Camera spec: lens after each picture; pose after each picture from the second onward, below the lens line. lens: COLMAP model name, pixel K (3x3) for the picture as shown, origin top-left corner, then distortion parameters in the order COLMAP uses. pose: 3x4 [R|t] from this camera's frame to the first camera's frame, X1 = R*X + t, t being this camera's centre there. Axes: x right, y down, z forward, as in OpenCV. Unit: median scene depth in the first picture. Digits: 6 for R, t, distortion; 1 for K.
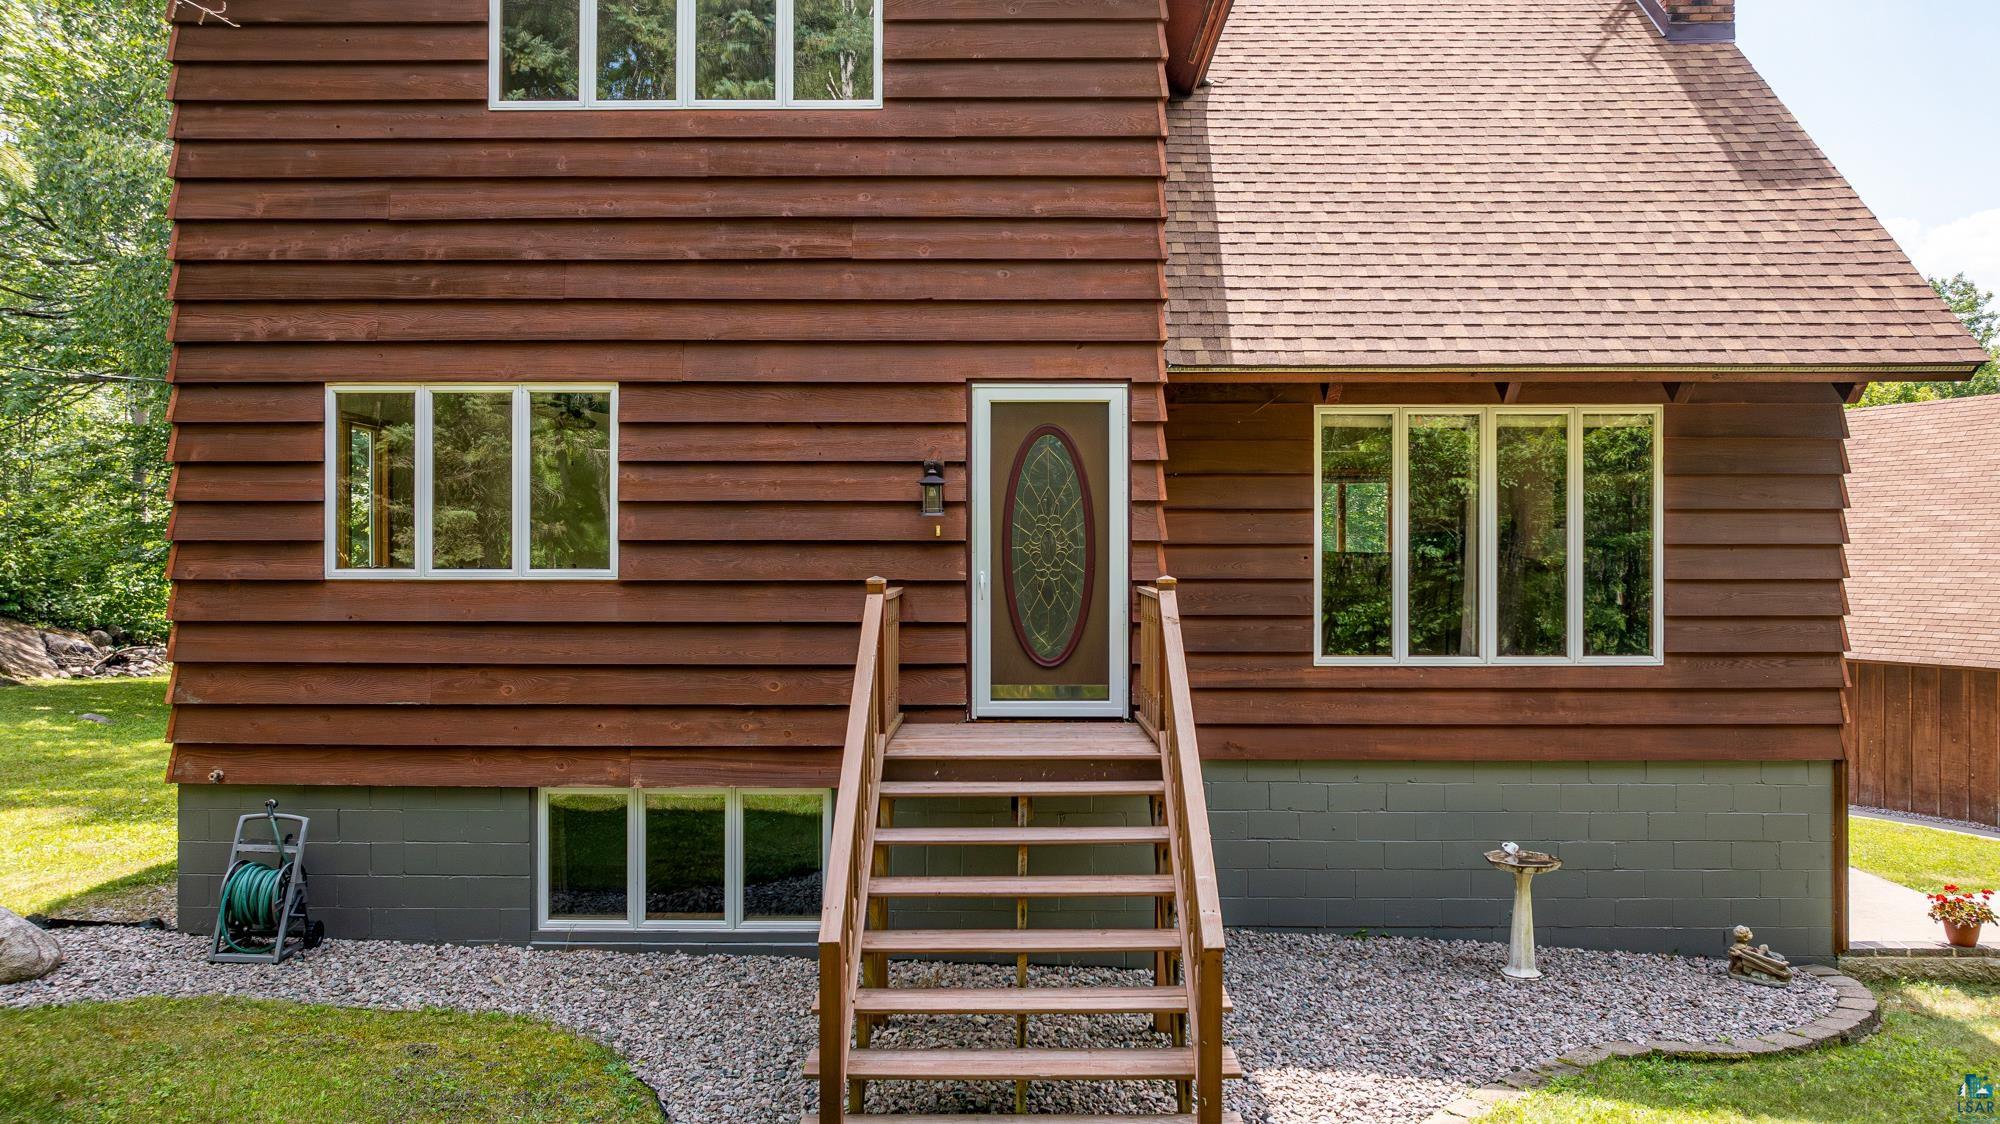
lens RADIAL K [[1395.9, 0, 995.6], [0, 1395.9, 564.6], [0, 0, 1]] dist [-0.021451, 0.020085]
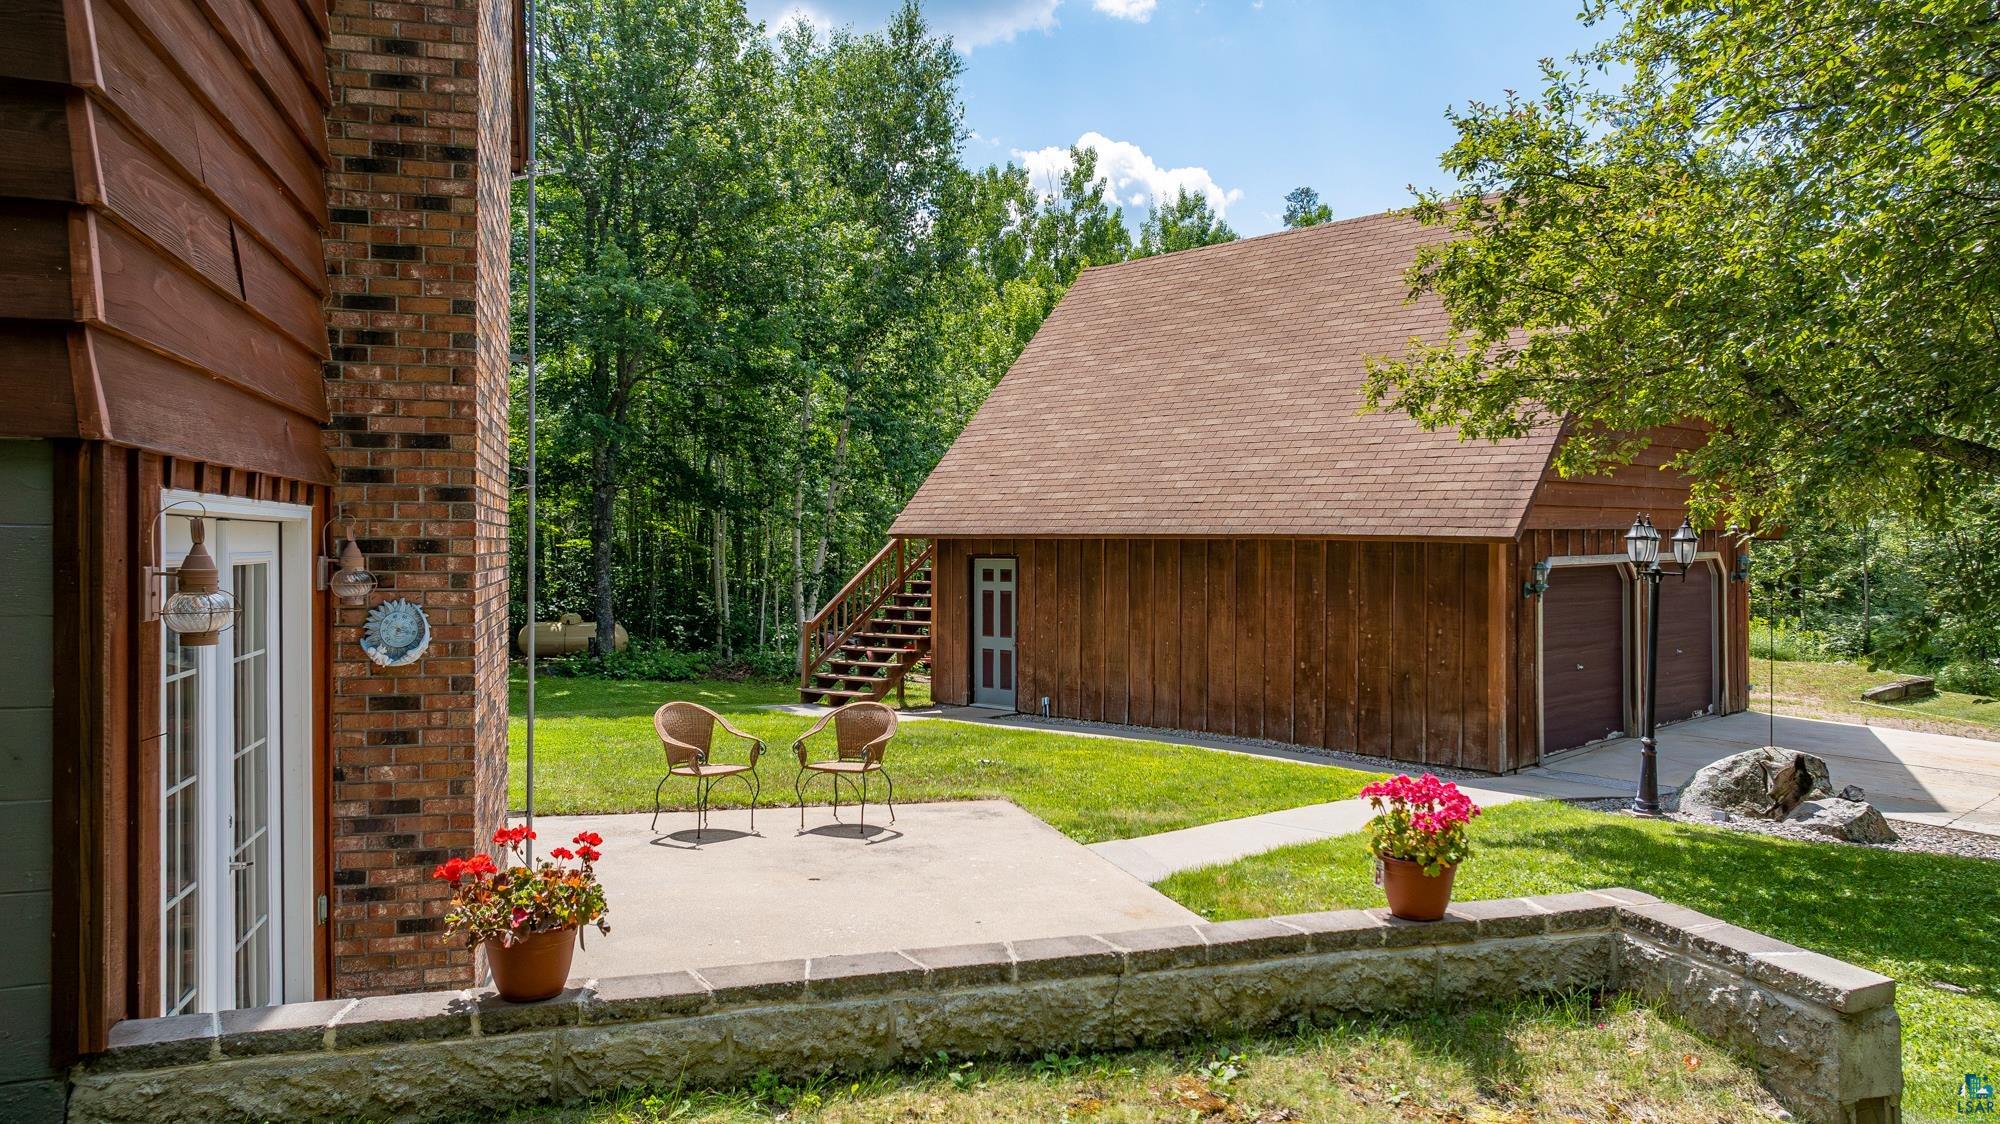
lens RADIAL K [[1395.9, 0, 1006.7], [0, 1395.9, 553.4], [0, 0, 1]] dist [-0.021451, 0.020085]
pose [[0.956530, -0.001500, 0.291630, 0.337919], [-0.000073, 0.999986, 0.005383, 0.077488], [-0.291634, -0.005170, 0.956516, 0.303048]]
